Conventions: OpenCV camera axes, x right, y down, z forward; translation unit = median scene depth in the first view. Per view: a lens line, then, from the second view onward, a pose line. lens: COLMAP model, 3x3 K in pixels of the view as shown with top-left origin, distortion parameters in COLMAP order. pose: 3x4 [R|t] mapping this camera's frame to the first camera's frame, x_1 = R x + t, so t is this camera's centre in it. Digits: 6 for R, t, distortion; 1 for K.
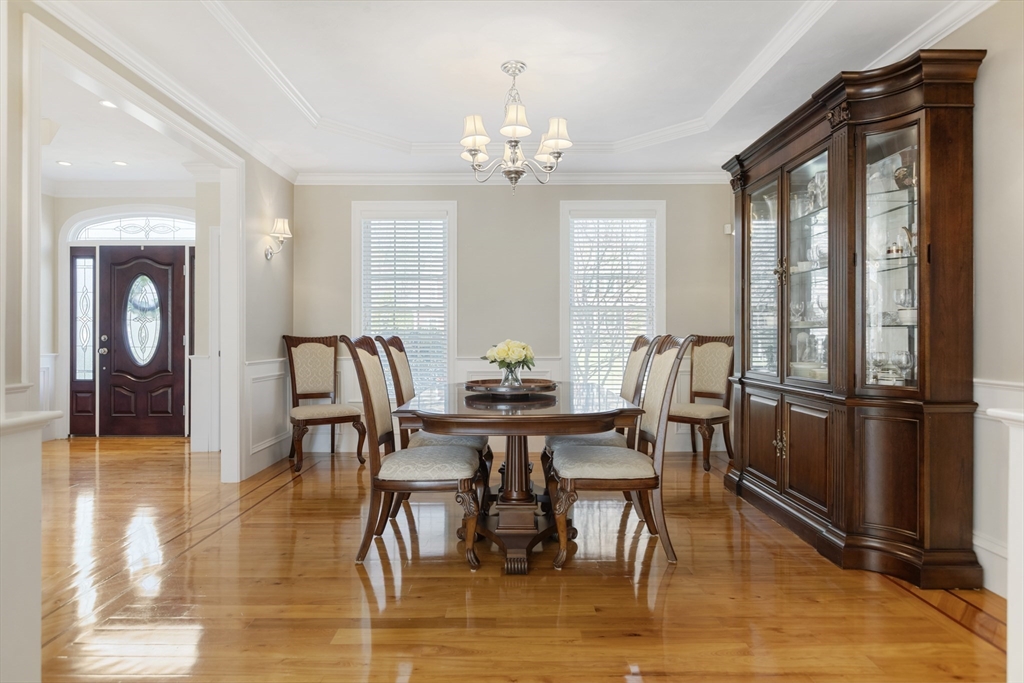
lens RADIAL K [[573.6, 0, 510.9], [0, 573.6, 338.1], [0, 0, 1]] dist [-0.007881, 0.004582]
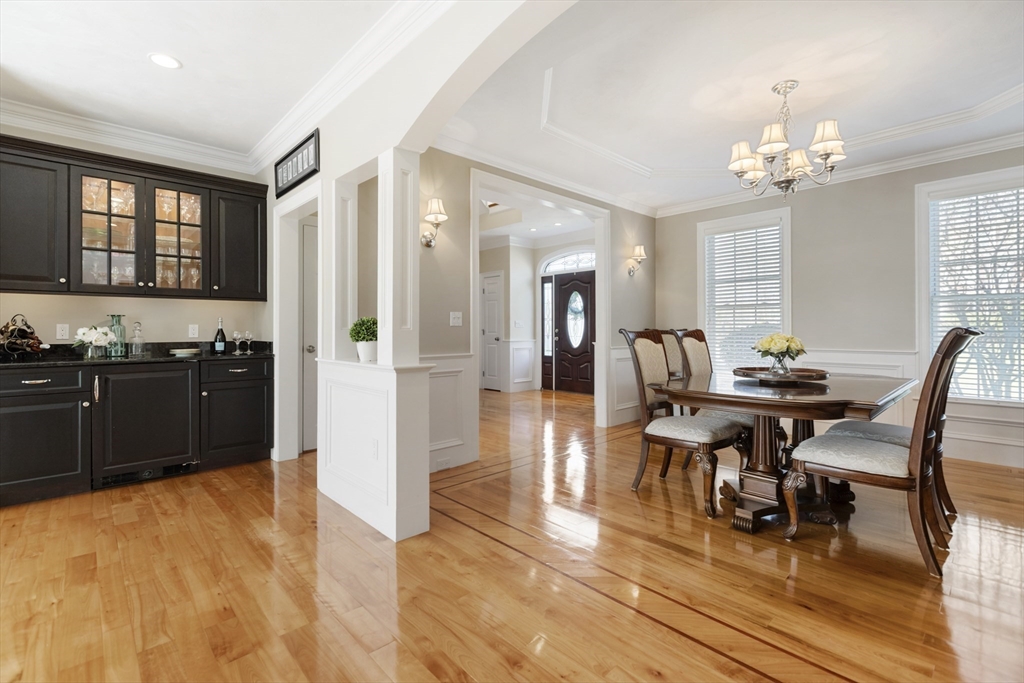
lens RADIAL K [[458.7, 0, 512.8], [0, 458.7, 329.1], [0, 0, 1]] dist [0.003050, -0.002073]
pose [[0.687656, -0.002232, -0.726033, 0.174083], [-0.000537, 0.999993, -0.003583, 0.000256], [0.726037, 0.002854, 0.687650, 0.002845]]
